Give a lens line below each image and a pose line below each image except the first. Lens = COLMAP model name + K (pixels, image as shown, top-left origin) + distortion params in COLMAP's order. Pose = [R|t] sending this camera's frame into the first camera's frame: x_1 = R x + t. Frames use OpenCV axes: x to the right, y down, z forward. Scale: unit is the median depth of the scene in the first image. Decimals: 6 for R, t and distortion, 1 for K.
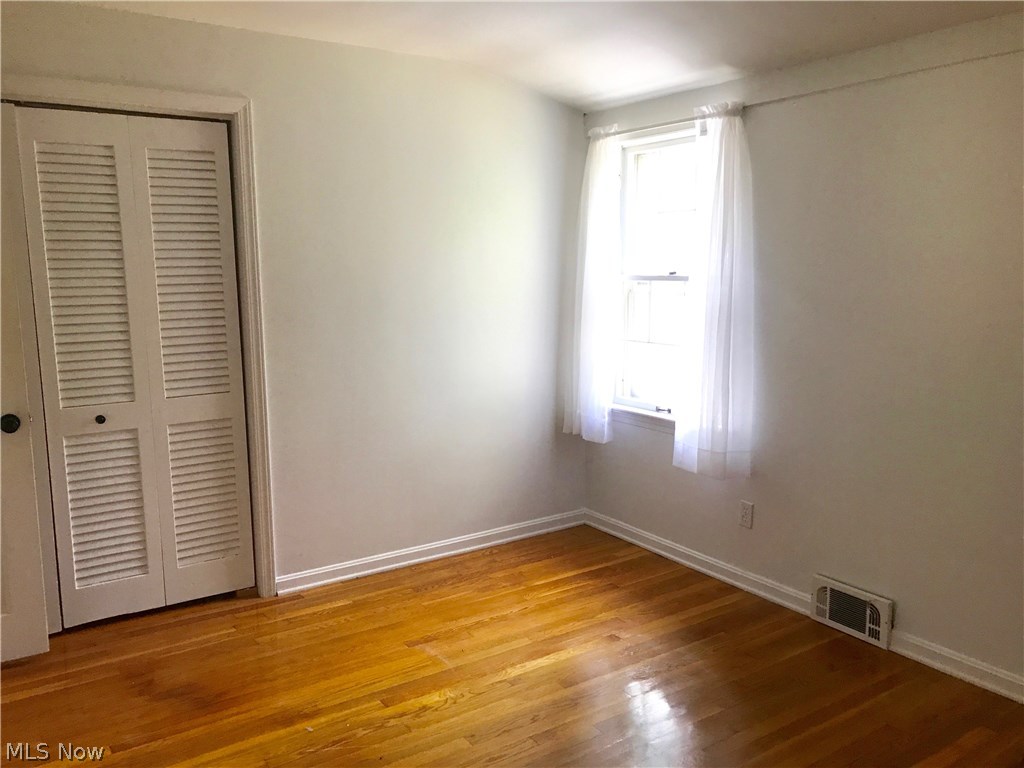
lens RADIAL K [[836.7, 0, 512.0], [0, 836.7, 384.0], [0, 0, 1]] dist [0.009234, -0.002365]
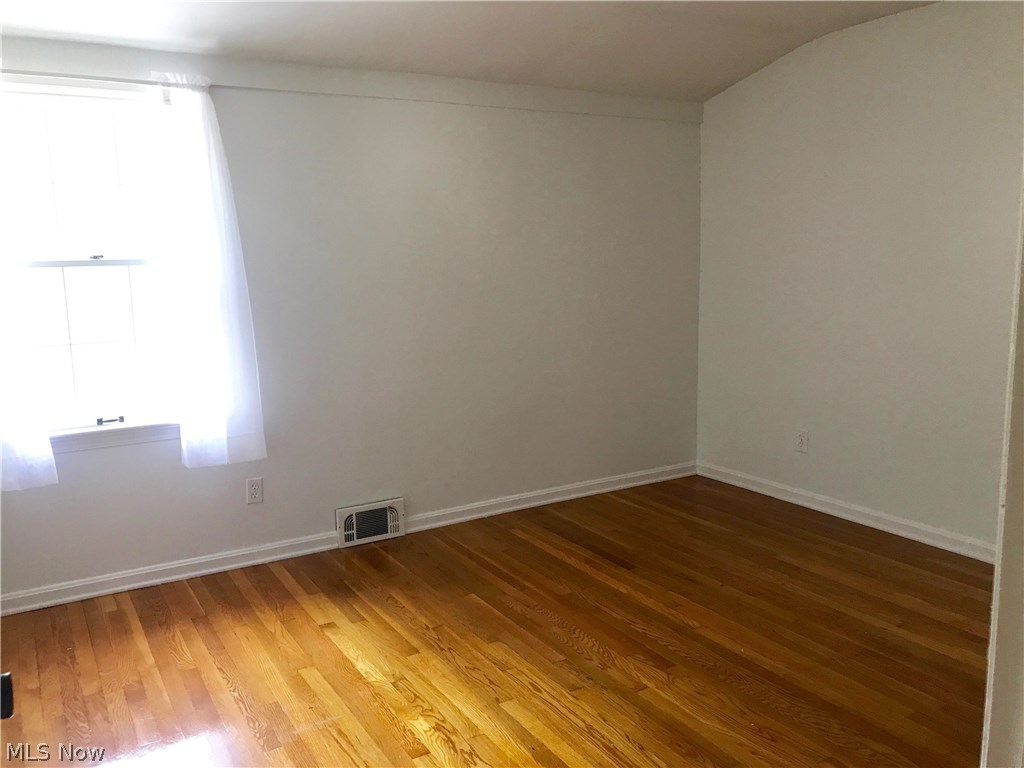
lens RADIAL K [[845.0, 0, 513.4], [0, 845.0, 370.7], [0, 0, 1]] dist [0.004969, 0.000776]
pose [[0.039402, -0.132049, 0.990460, -0.721474], [0.168494, 0.977913, 0.123674, -0.061774], [-0.984915, 0.162014, 0.060781, 0.619565]]
